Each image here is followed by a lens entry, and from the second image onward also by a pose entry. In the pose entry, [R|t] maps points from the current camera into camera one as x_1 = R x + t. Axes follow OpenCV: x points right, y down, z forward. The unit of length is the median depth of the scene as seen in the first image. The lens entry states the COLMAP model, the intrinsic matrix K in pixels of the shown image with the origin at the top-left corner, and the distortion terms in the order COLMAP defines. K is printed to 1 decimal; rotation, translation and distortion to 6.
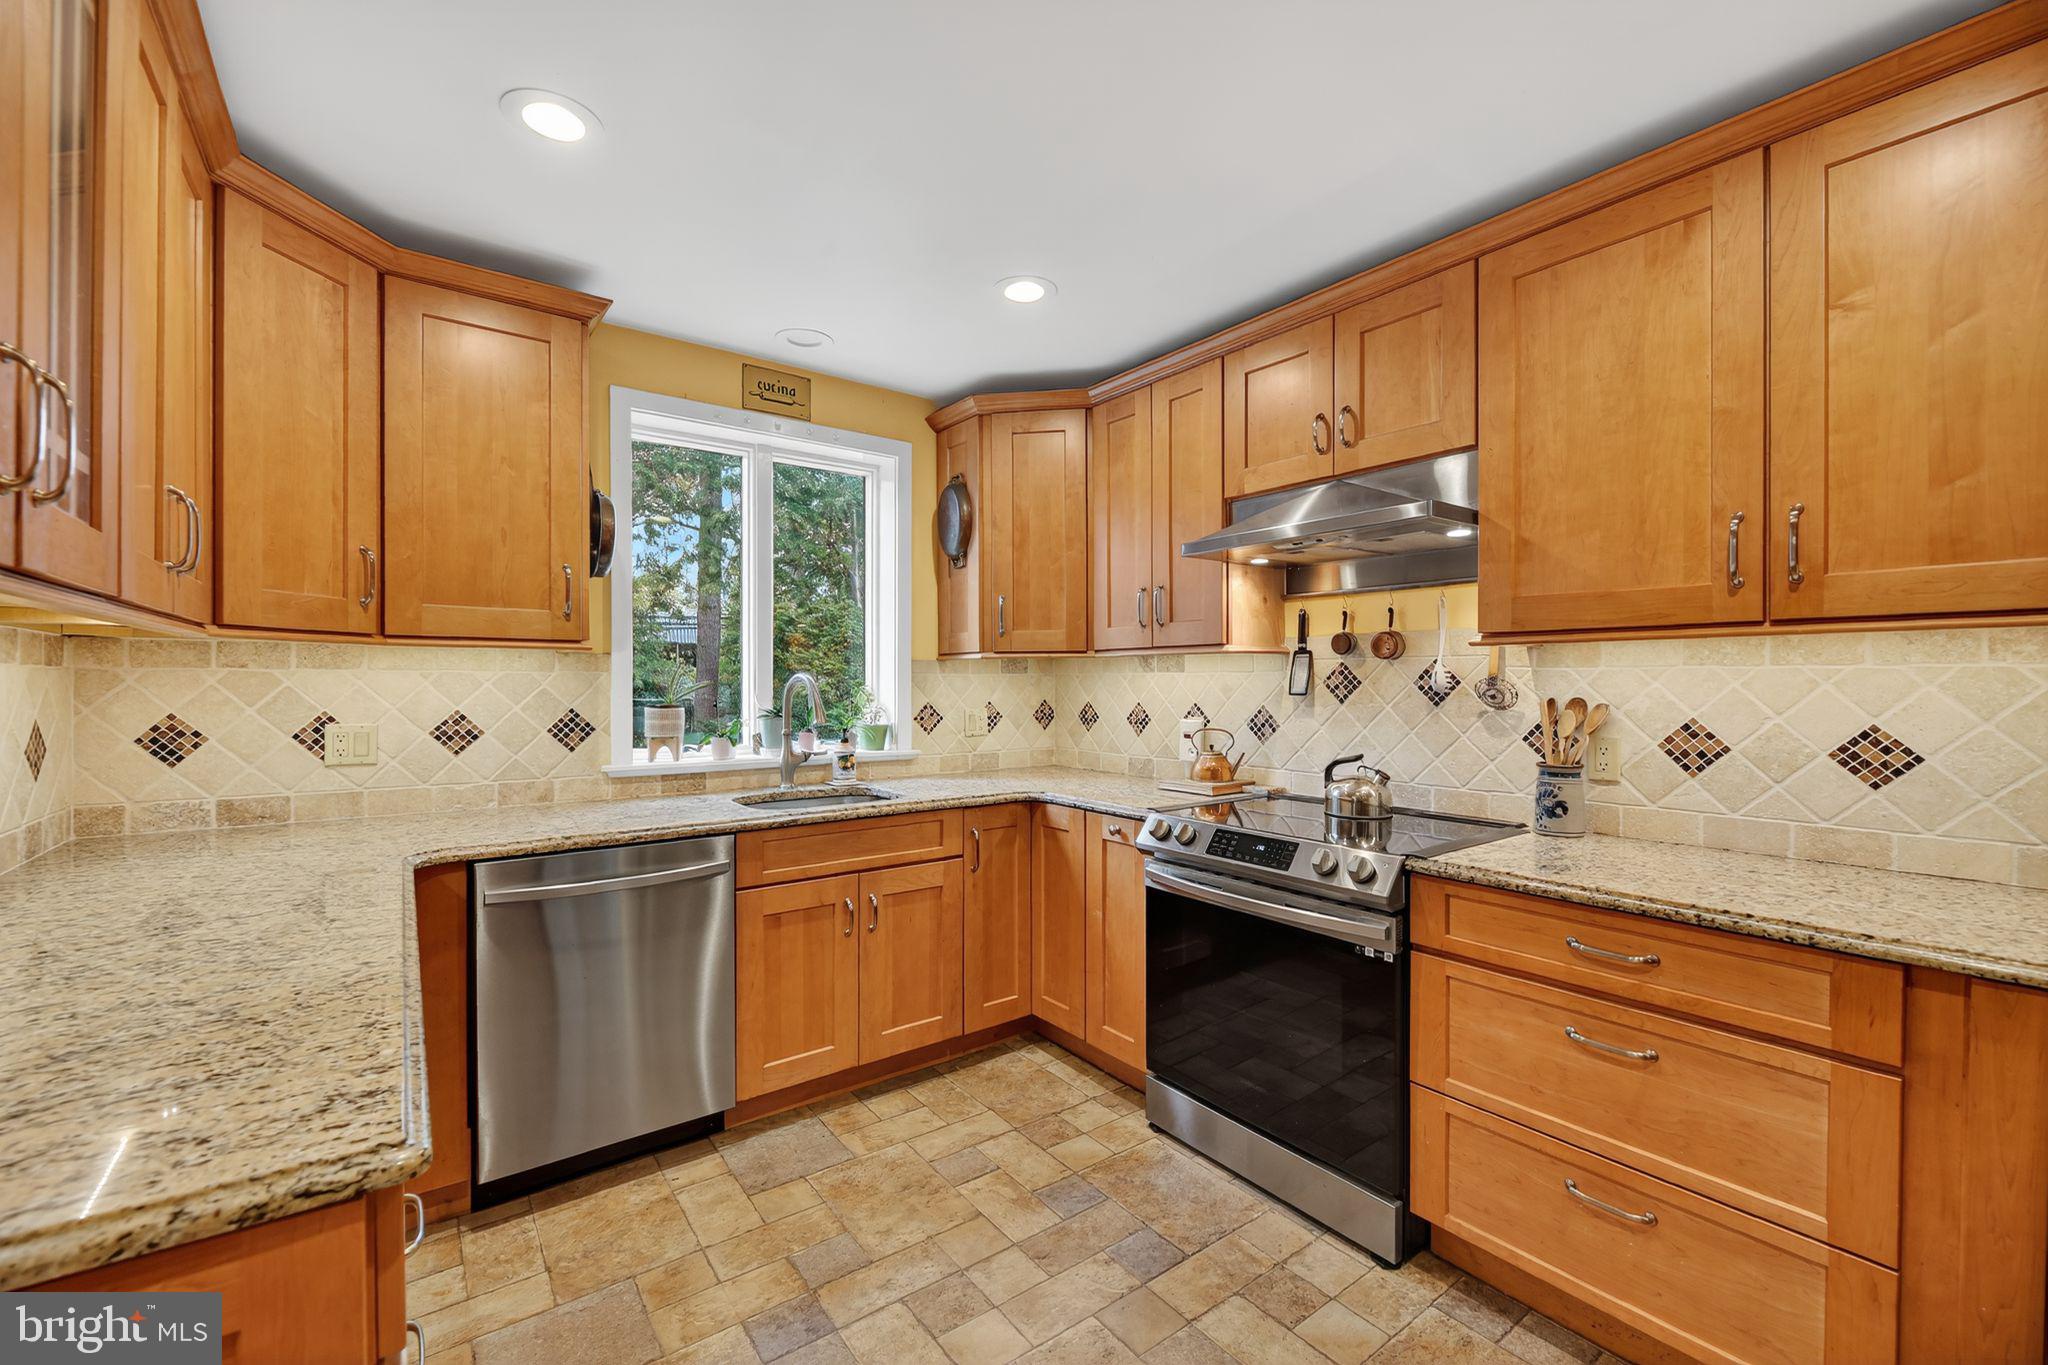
lens RADIAL K [[833.0, 0, 1013.7], [0, 833.0, 686.0], [0, 0, 1]] dist [-0.004585, -0.000515]
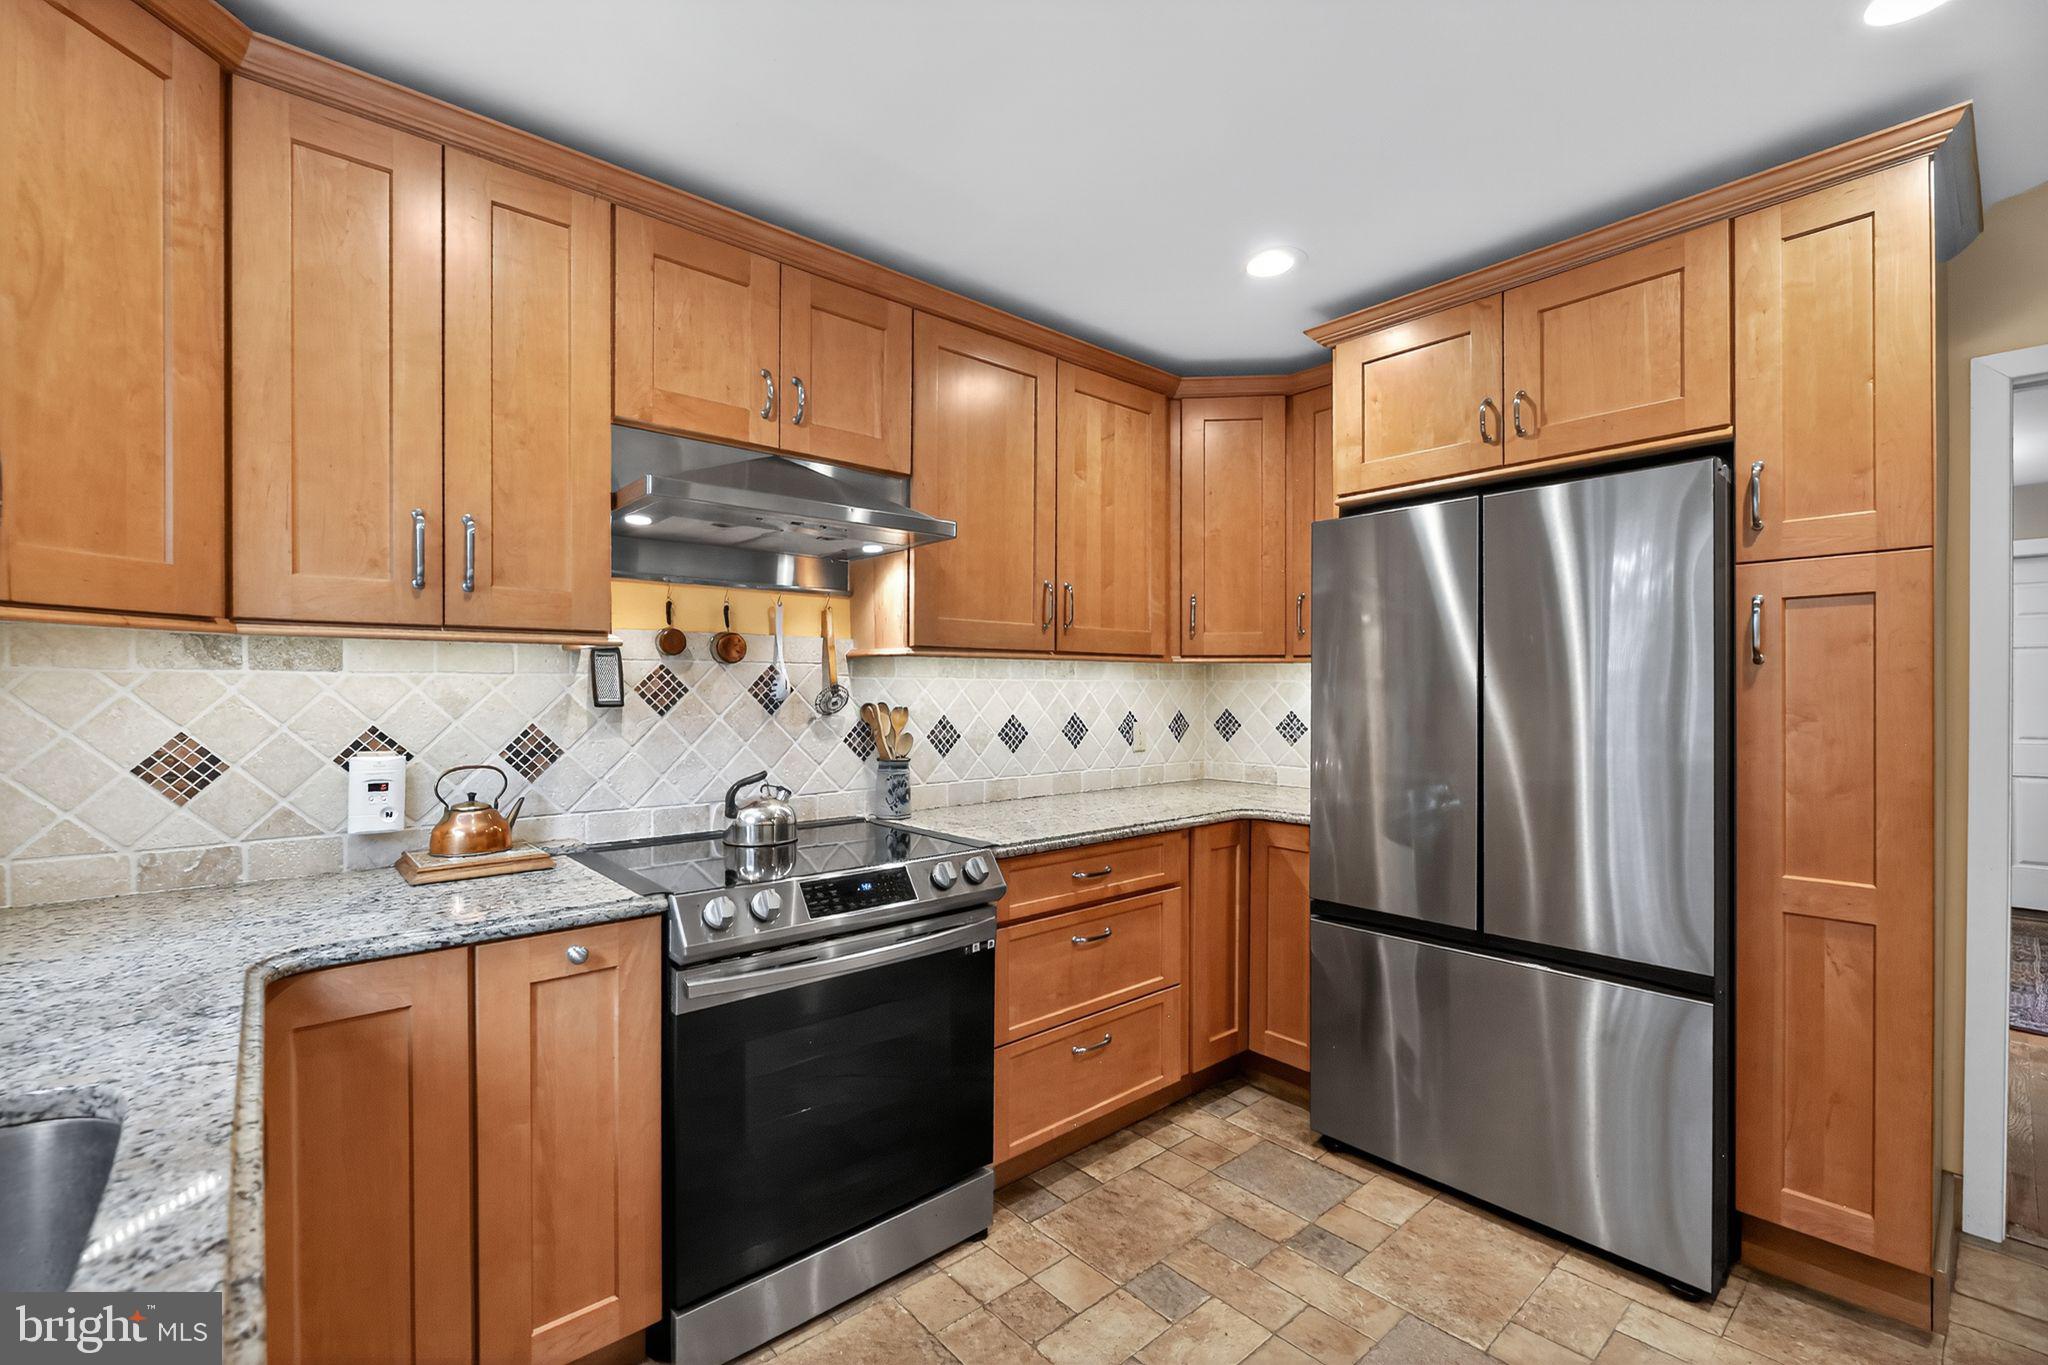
lens RADIAL K [[878.0, 0, 1032.1], [0, 878.0, 686.4], [0, 0, 1]] dist [0.004365, 0.000165]
pose [[-0.085745, 0.001463, 0.996316, -0.498263], [0.002545, 0.999996, -0.001250, -0.005611], [-0.996314, 0.002428, -0.085748, 0.748584]]
